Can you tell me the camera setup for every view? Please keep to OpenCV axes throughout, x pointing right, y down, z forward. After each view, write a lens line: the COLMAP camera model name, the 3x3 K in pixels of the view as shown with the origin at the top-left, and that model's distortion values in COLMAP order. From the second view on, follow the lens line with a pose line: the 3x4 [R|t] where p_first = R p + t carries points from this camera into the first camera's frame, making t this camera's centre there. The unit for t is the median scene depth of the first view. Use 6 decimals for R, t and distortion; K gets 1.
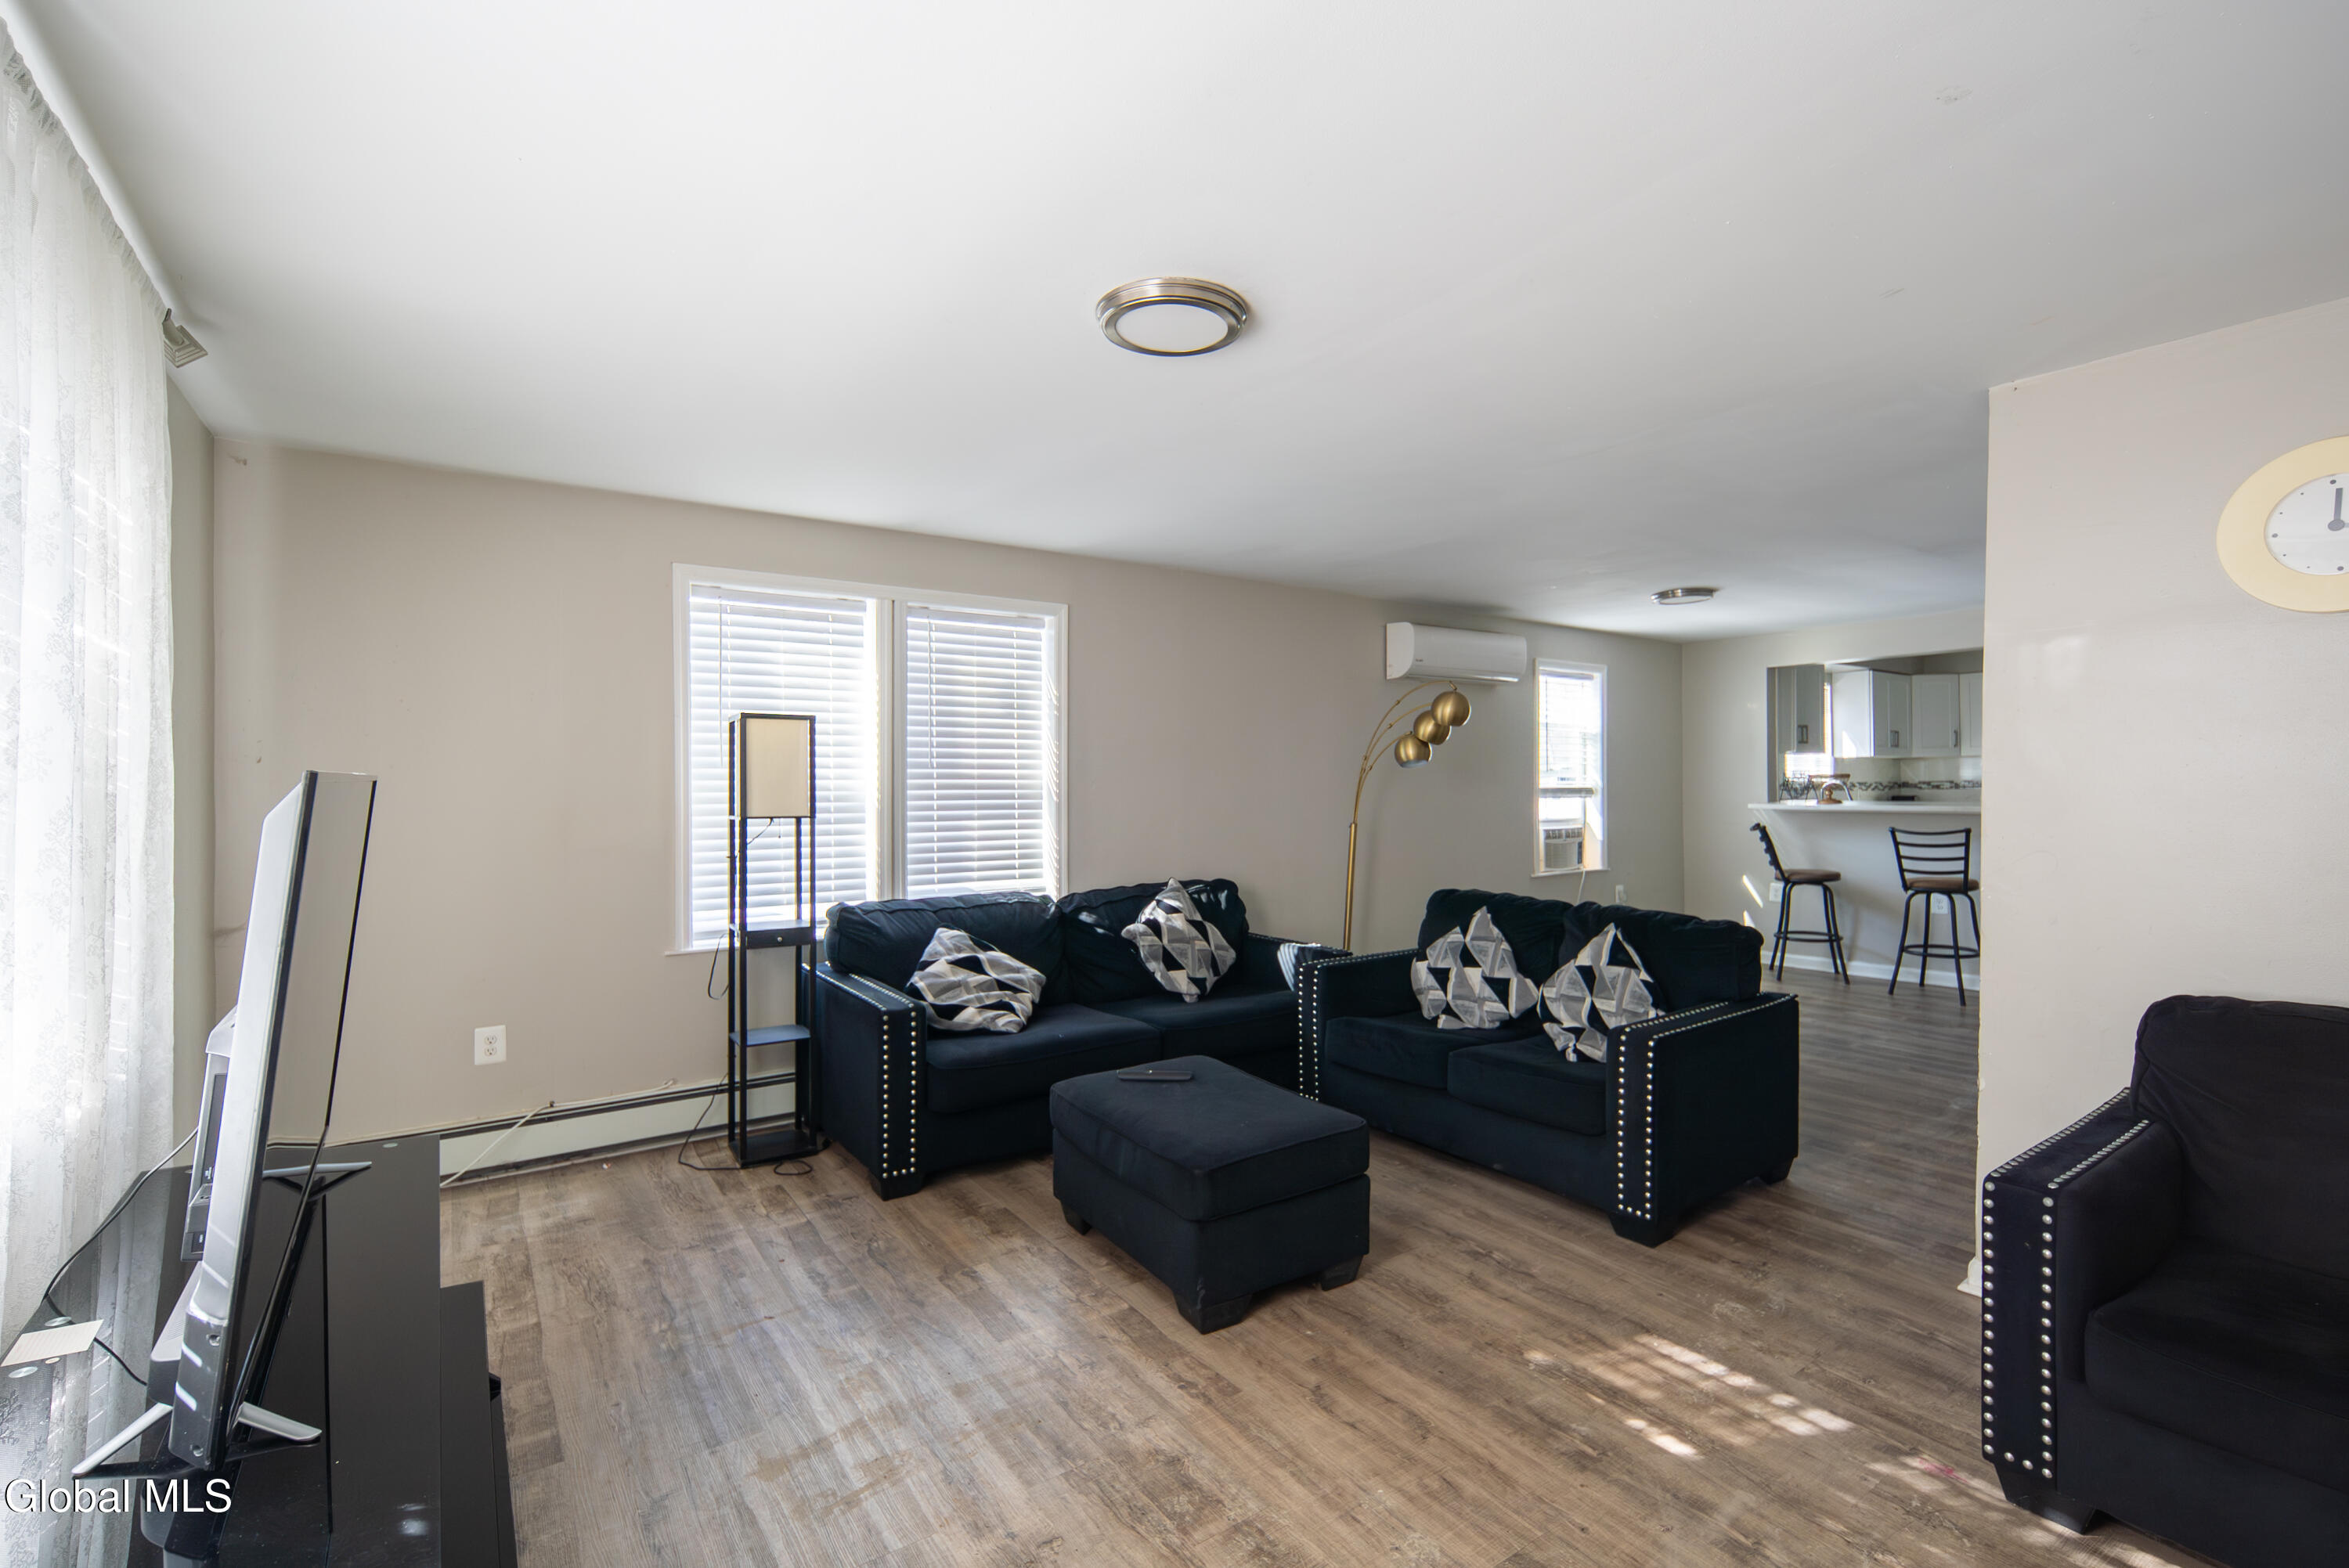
lens RADIAL K [[1056.2, 0, 1163.9], [0, 1056.2, 781.7], [0, 0, 1]] dist [-0.001266, -0.000579]
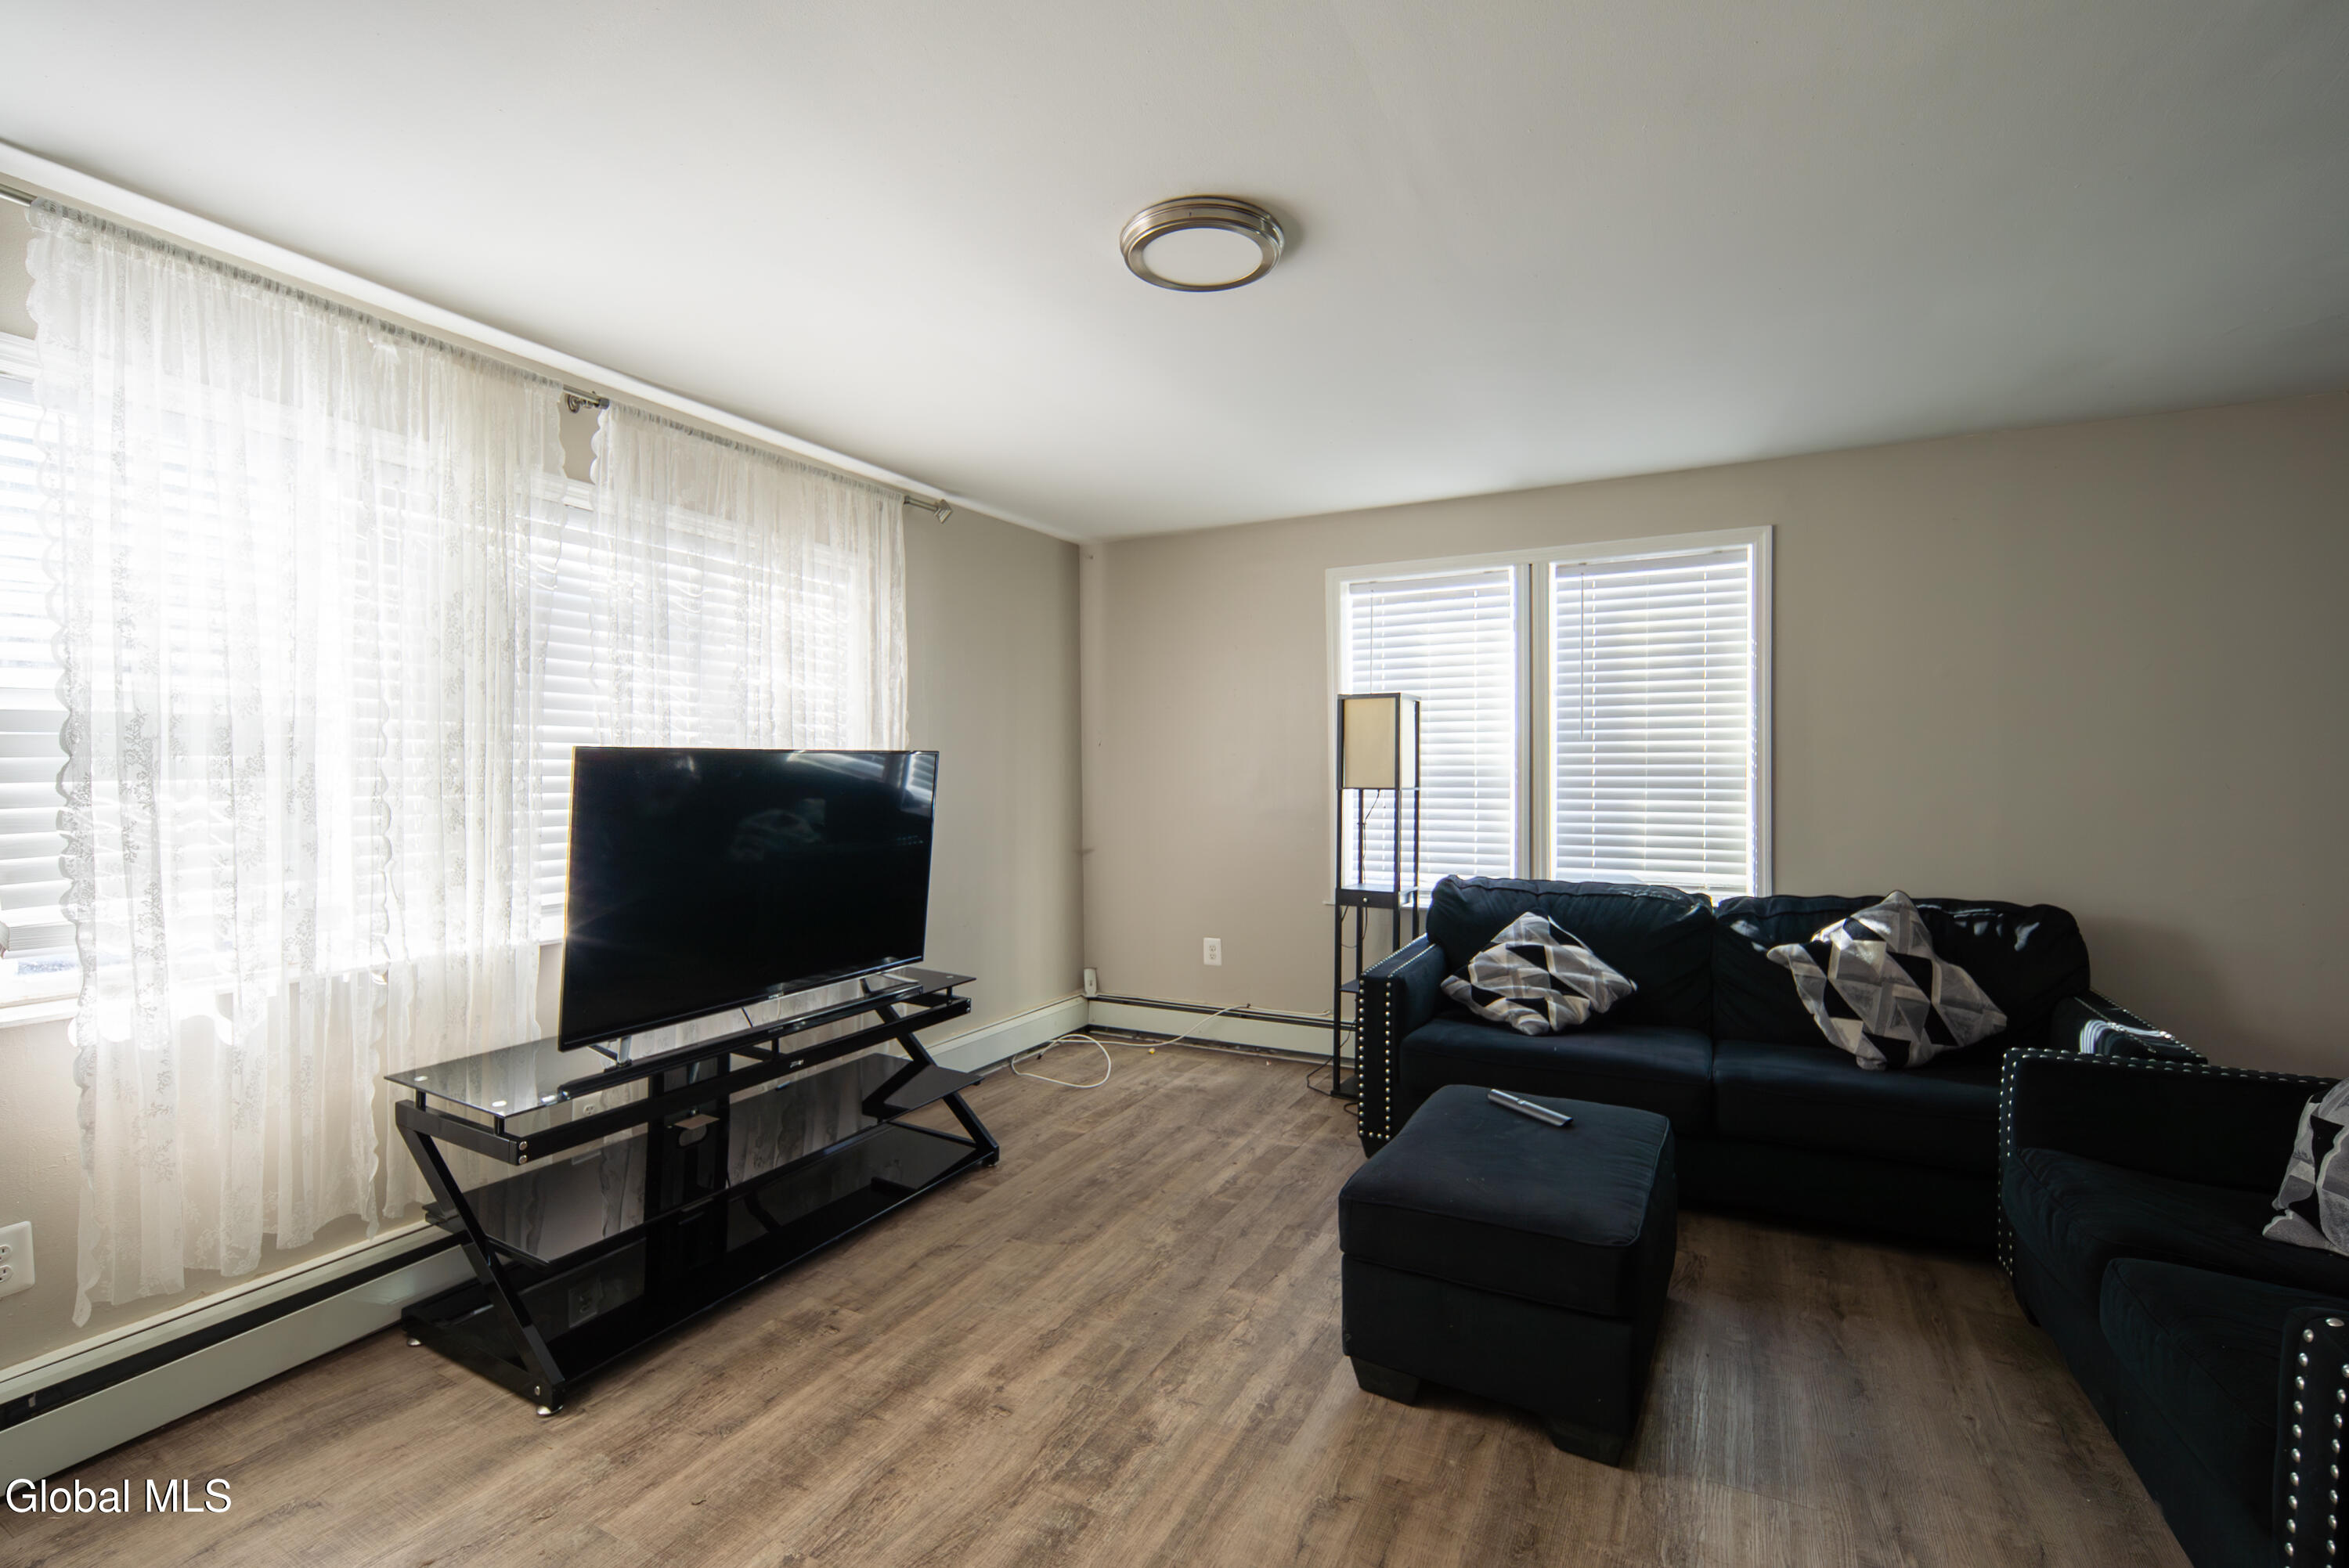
lens RADIAL K [[1031.8, 0, 1177.8], [0, 1031.8, 790.2], [0, 0, 1]] dist [-0.001887, -0.000171]
pose [[0.457680, 0.021158, -0.888865, 0.456215], [0.002387, 0.999684, 0.025025, 0.007750], [0.889114, -0.013575, 0.457485, 0.313663]]
